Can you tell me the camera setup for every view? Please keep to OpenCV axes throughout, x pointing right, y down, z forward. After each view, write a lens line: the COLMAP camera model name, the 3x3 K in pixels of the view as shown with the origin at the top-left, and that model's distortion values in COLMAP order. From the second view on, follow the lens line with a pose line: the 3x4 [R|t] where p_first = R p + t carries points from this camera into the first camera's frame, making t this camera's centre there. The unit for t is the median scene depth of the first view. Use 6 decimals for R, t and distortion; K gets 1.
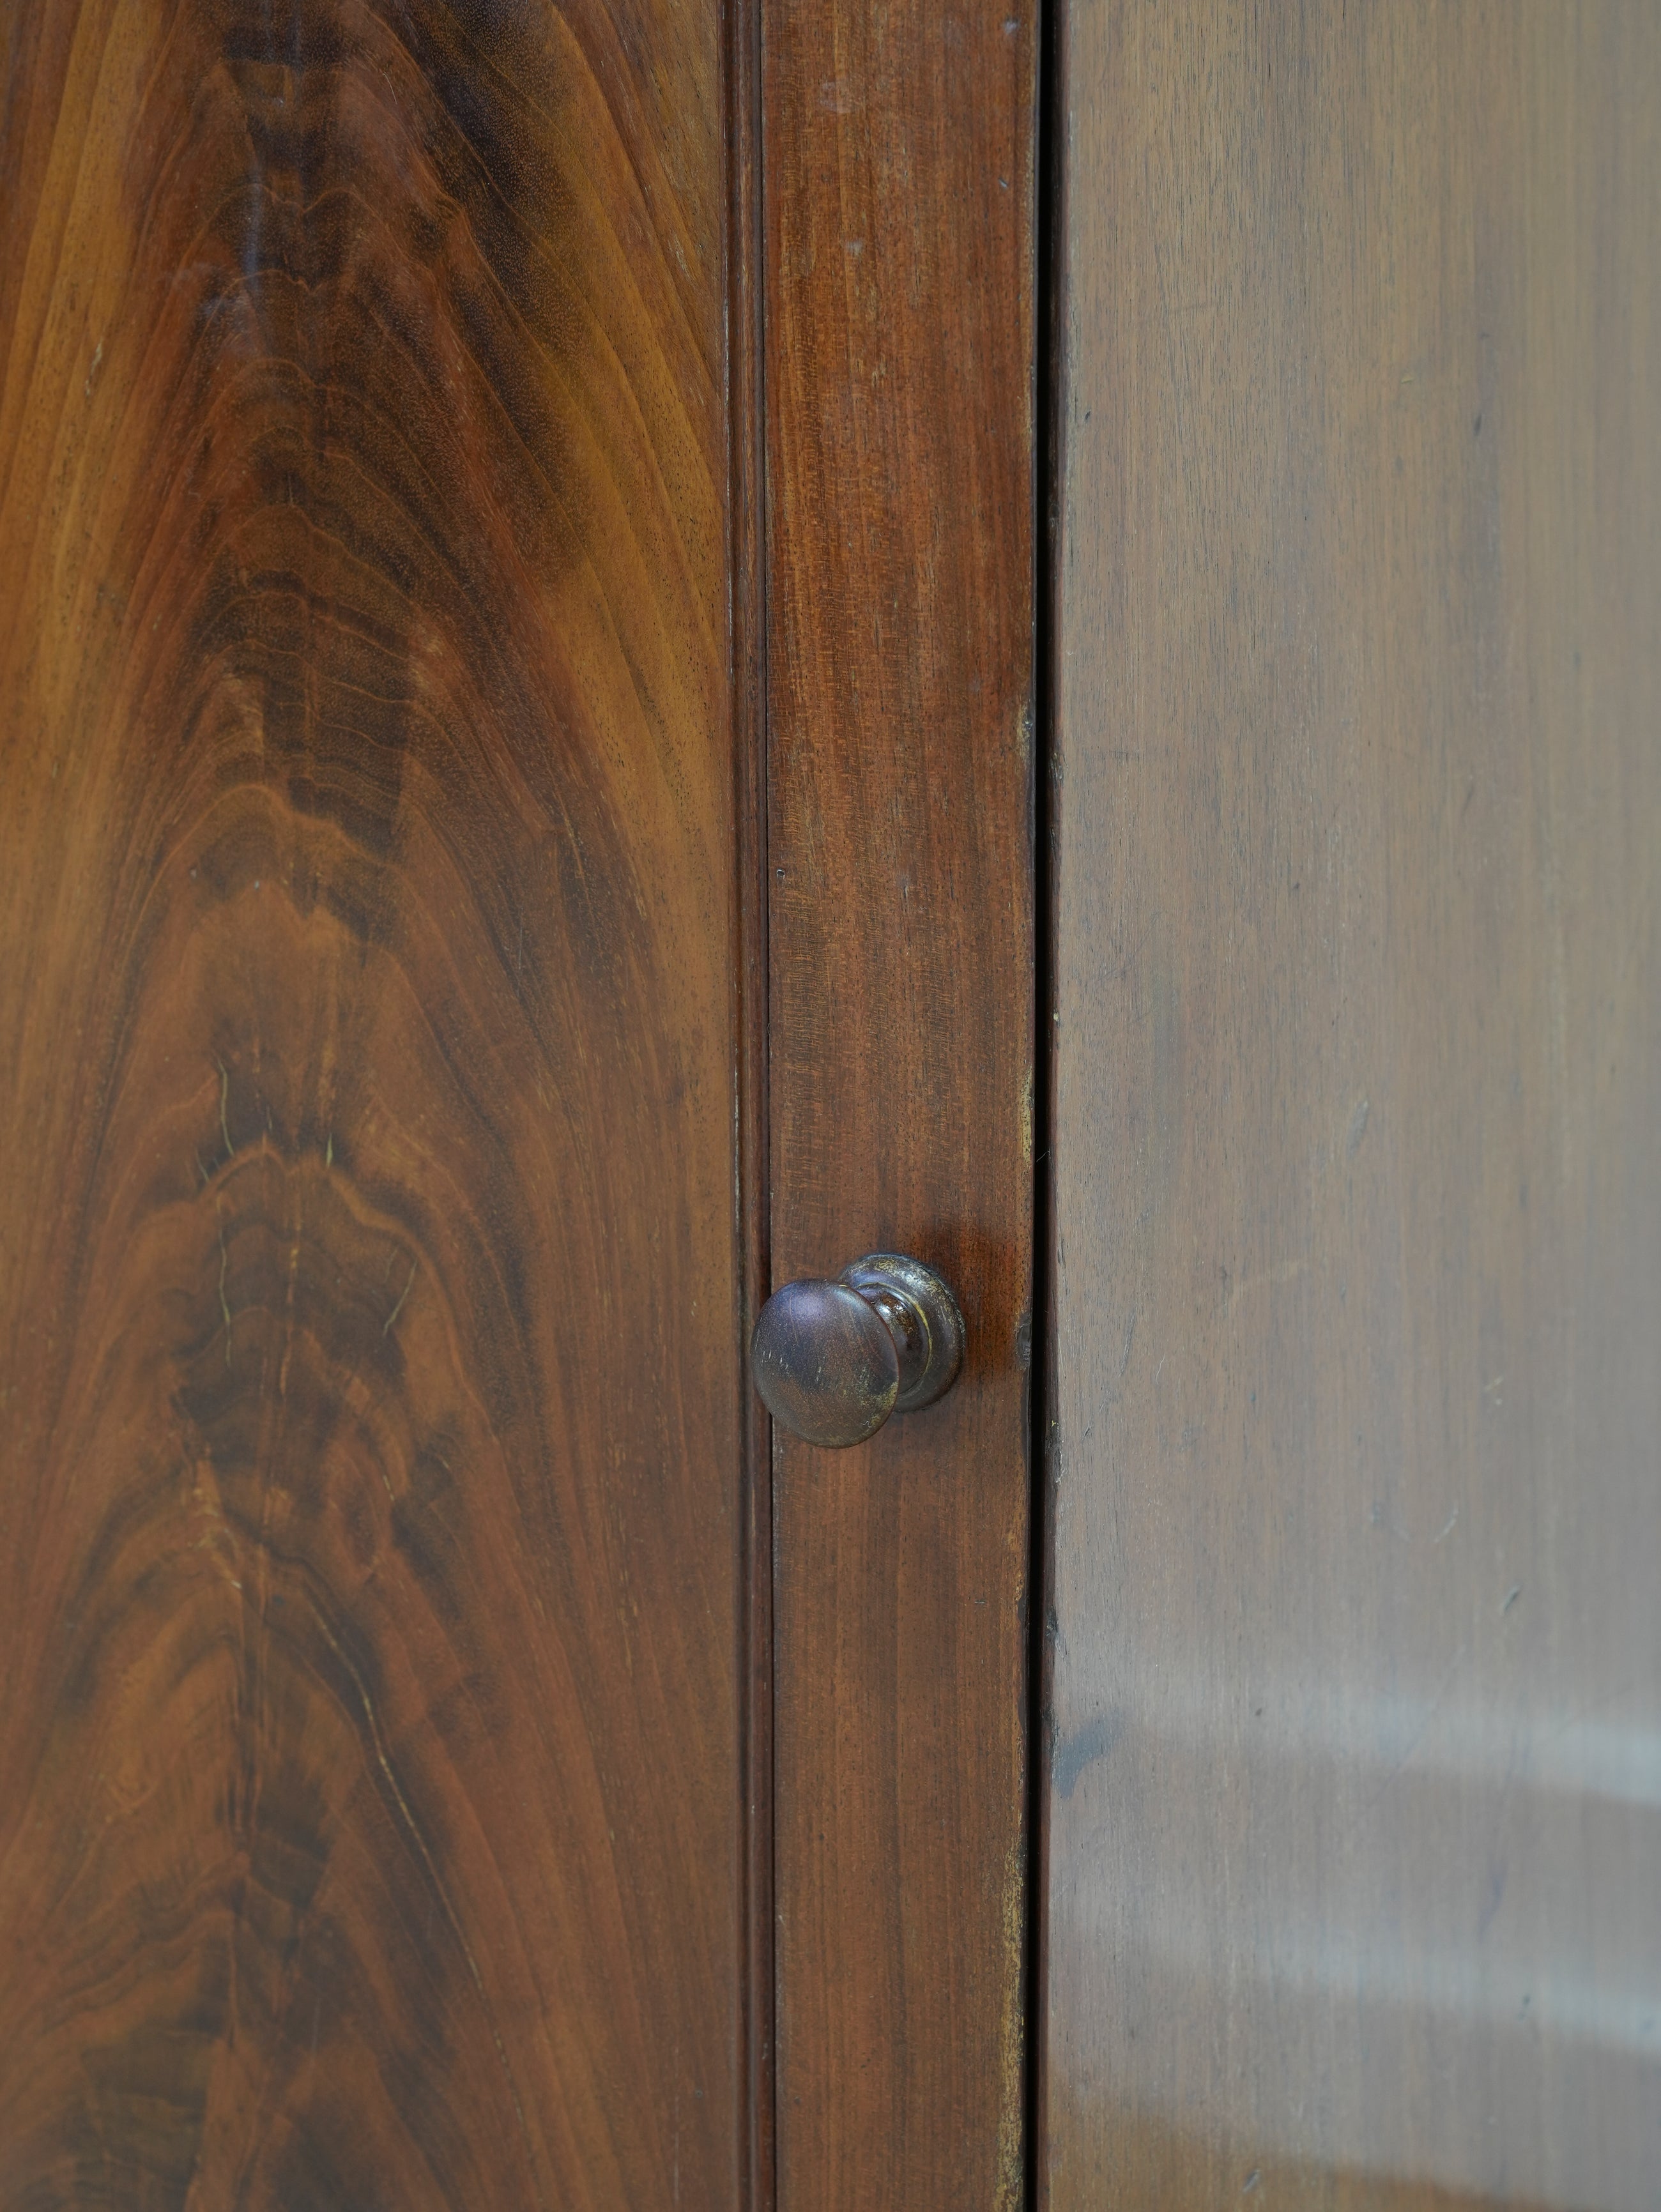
lens RADIAL K [[4784.1, 0, 822.7], [0, 4784.1, 1120.2], [0, 0, 1]] dist [0.239028, 0.741225]
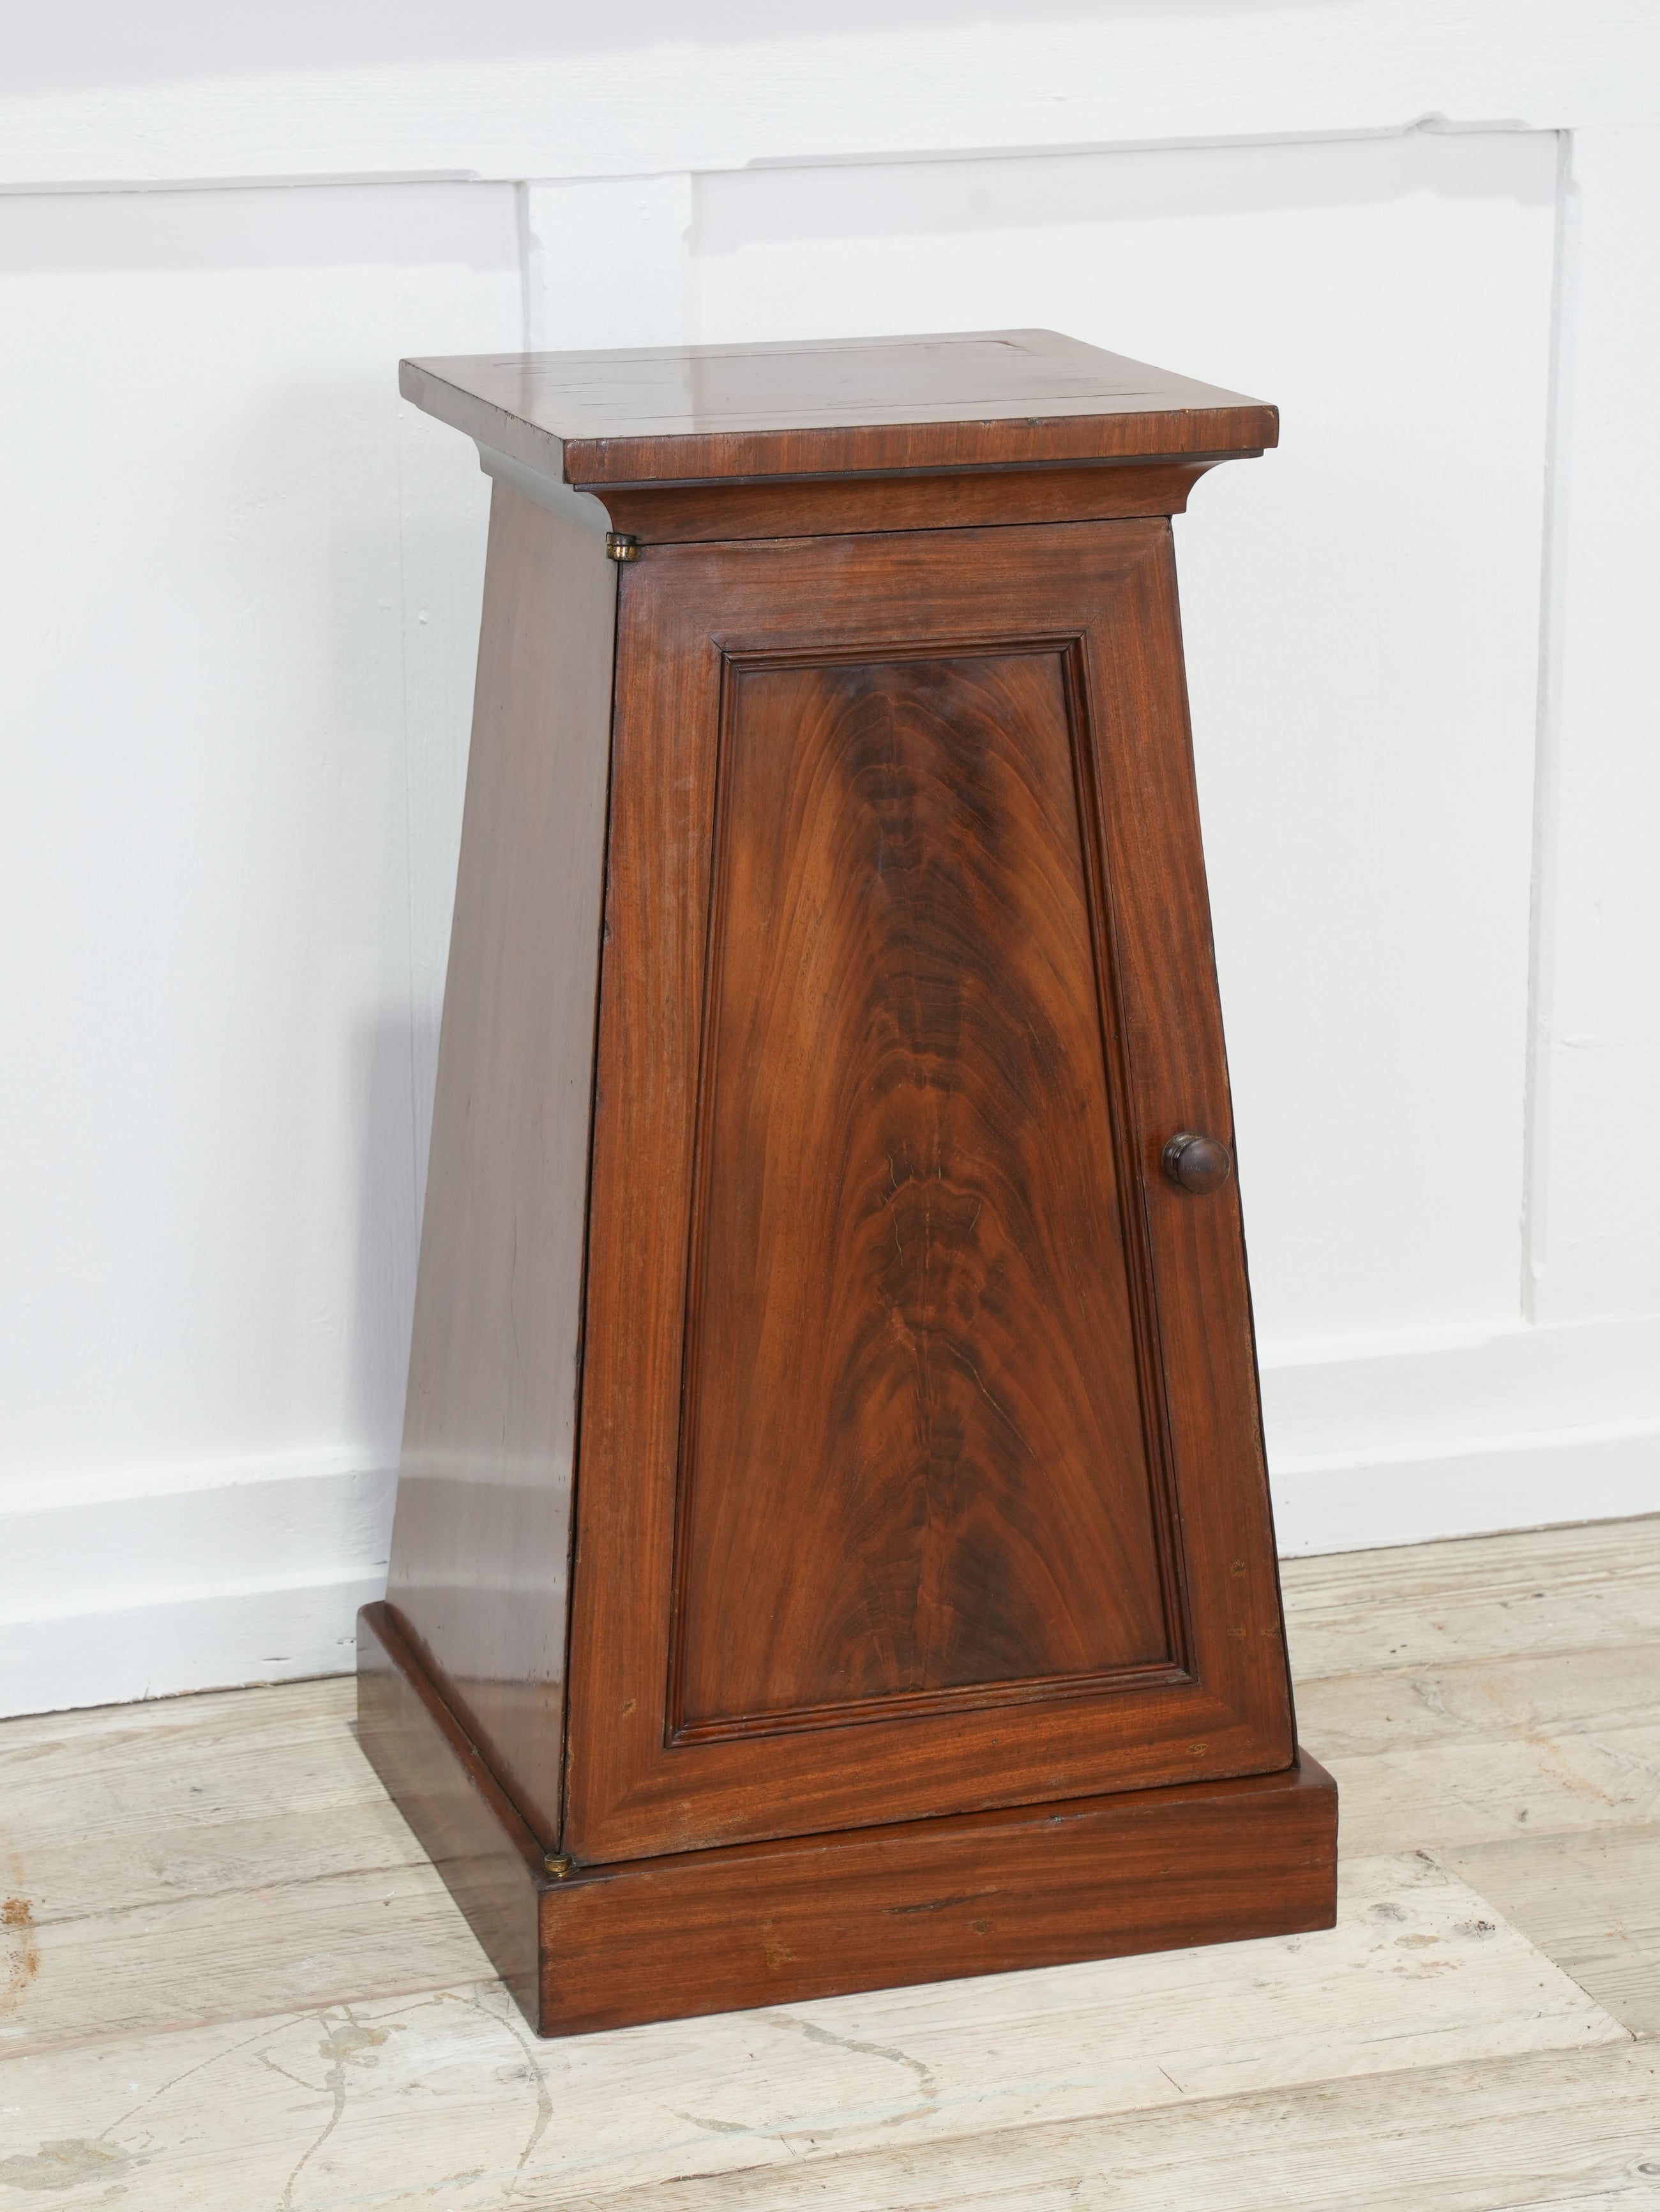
lens RADIAL K [[5247.1, 0, 757.9], [0, 5247.1, 1001.1], [0, 0, 1]] dist [0.268012, 0.322569]
pose [[0.635505, -0.214736, 0.741634, -2.439591], [0.280843, 0.959039, 0.037030, -0.234470], [-0.719208, 0.184750, 0.669782, -0.981974]]
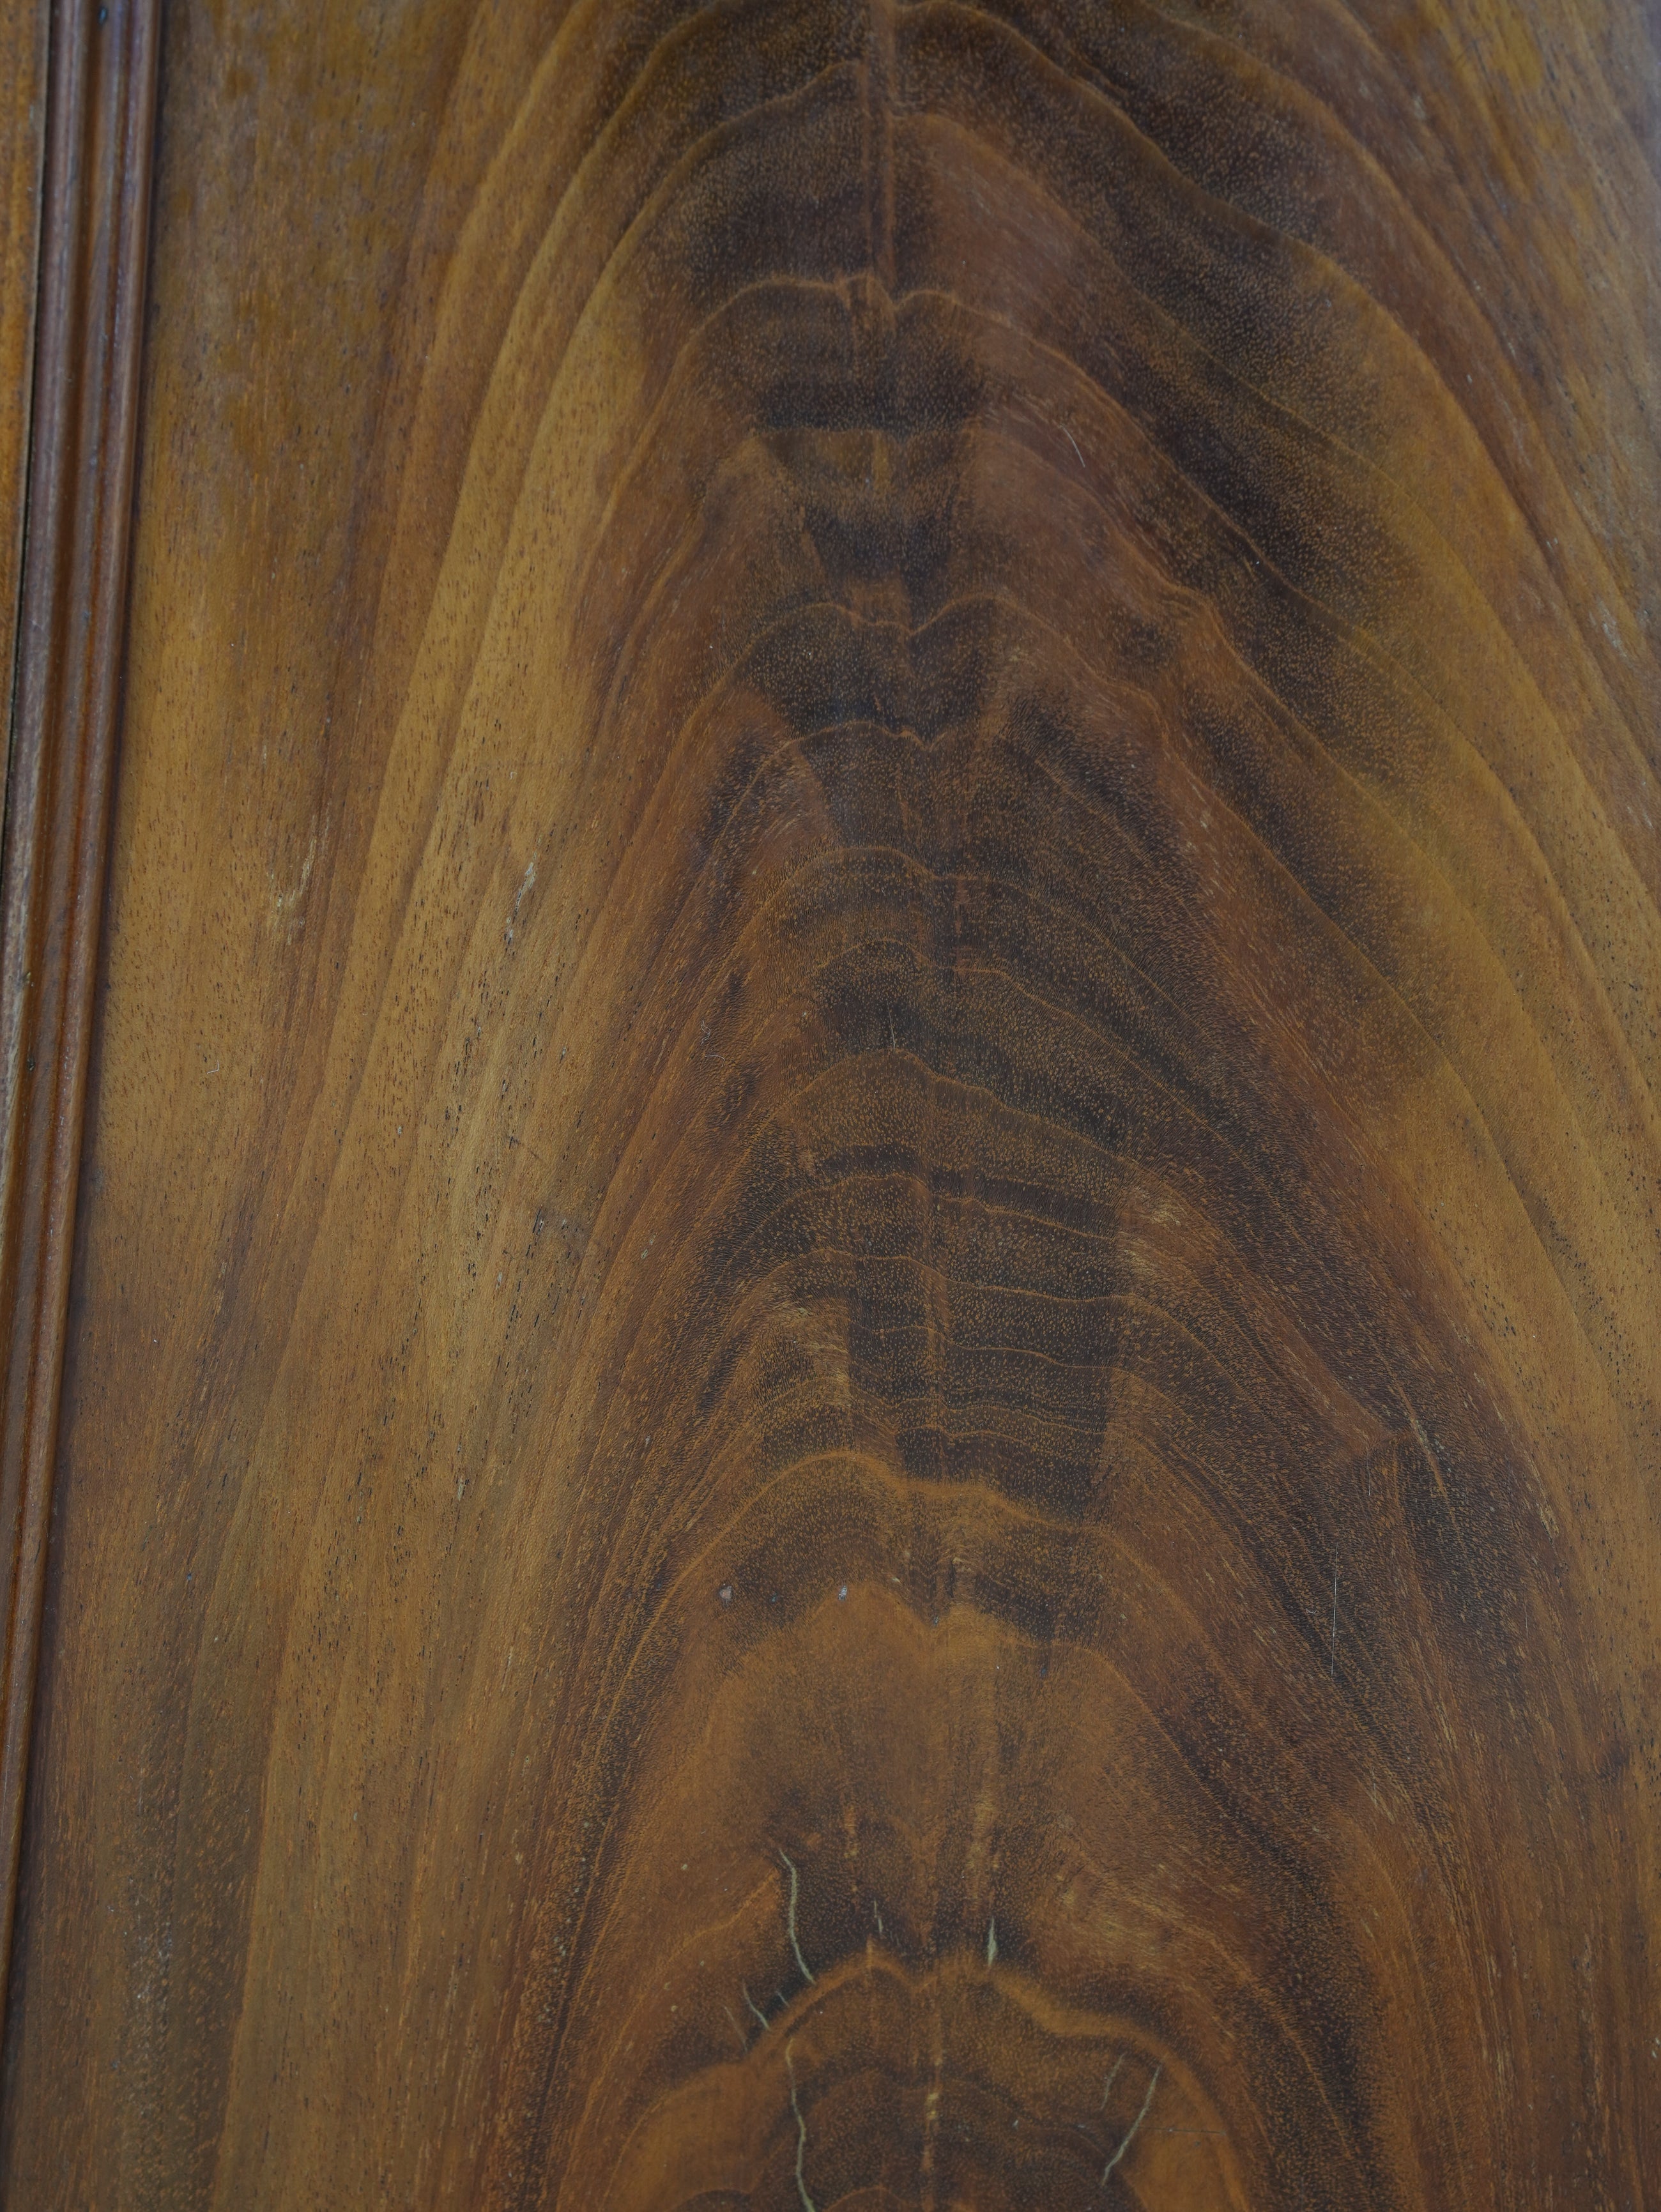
lens RADIAL K [[4739.4, 0, 832.4], [0, 4739.4, 1112.9], [0, 0, 1]] dist [0.247595, 0.486961]
pose [[0.840412, -0.191143, 0.507121, -0.459916], [0.185063, 0.980708, 0.062957, -0.162611], [-0.509371, 0.040940, 0.859573, 0.426032]]
